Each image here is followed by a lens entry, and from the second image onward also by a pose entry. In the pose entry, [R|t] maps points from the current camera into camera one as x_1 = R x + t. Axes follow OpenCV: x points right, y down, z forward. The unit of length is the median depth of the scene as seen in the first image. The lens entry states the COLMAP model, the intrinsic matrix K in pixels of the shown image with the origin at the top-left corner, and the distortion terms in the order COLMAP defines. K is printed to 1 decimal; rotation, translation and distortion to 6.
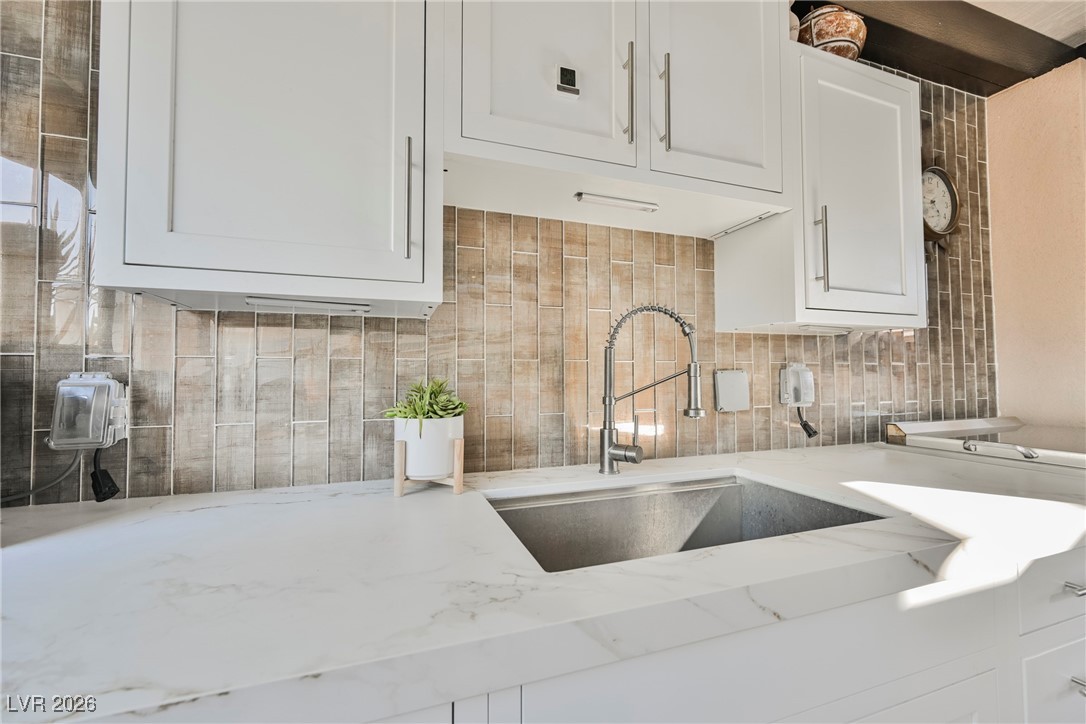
lens RADIAL K [[448.1, 0, 543.0], [0, 448.1, 362.0], [0, 0, 1]] dist [-0.000782, -0.000141]
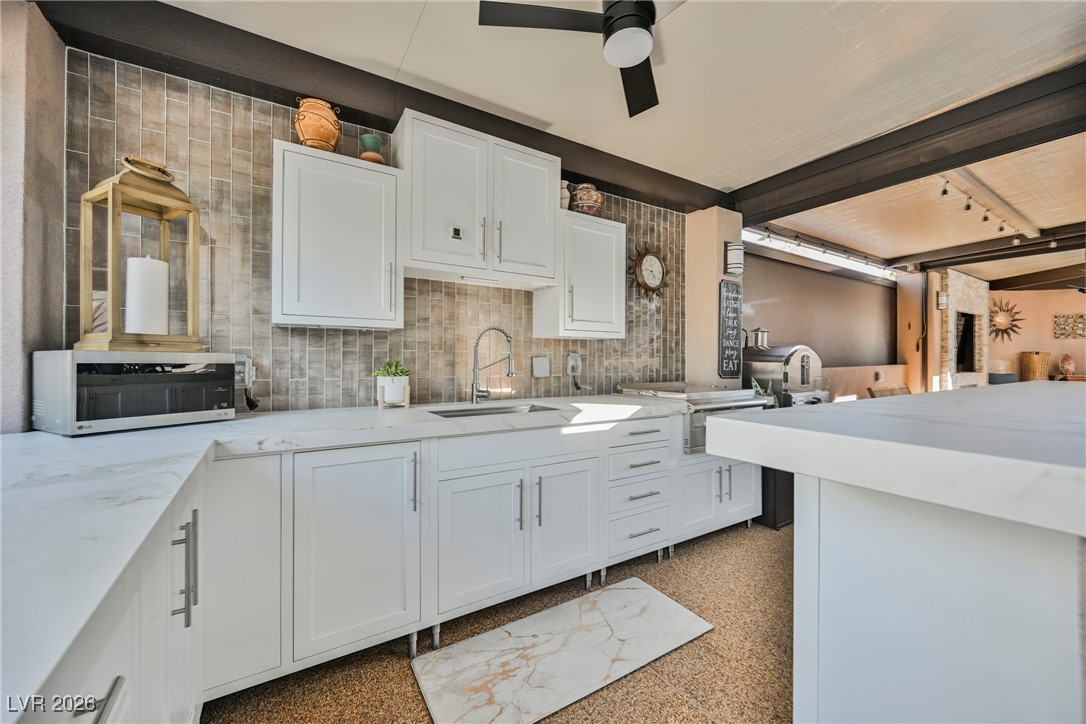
lens RADIAL K [[426.5, 0, 539.7], [0, 426.5, 360.0], [0, 0, 1]] dist [0.000488, -0.000074]
pose [[0.975999, 0.009248, 0.217577, -0.000905], [-0.015668, 0.999491, 0.027802, -0.021751], [-0.217209, -0.030544, 0.975647, -0.886085]]
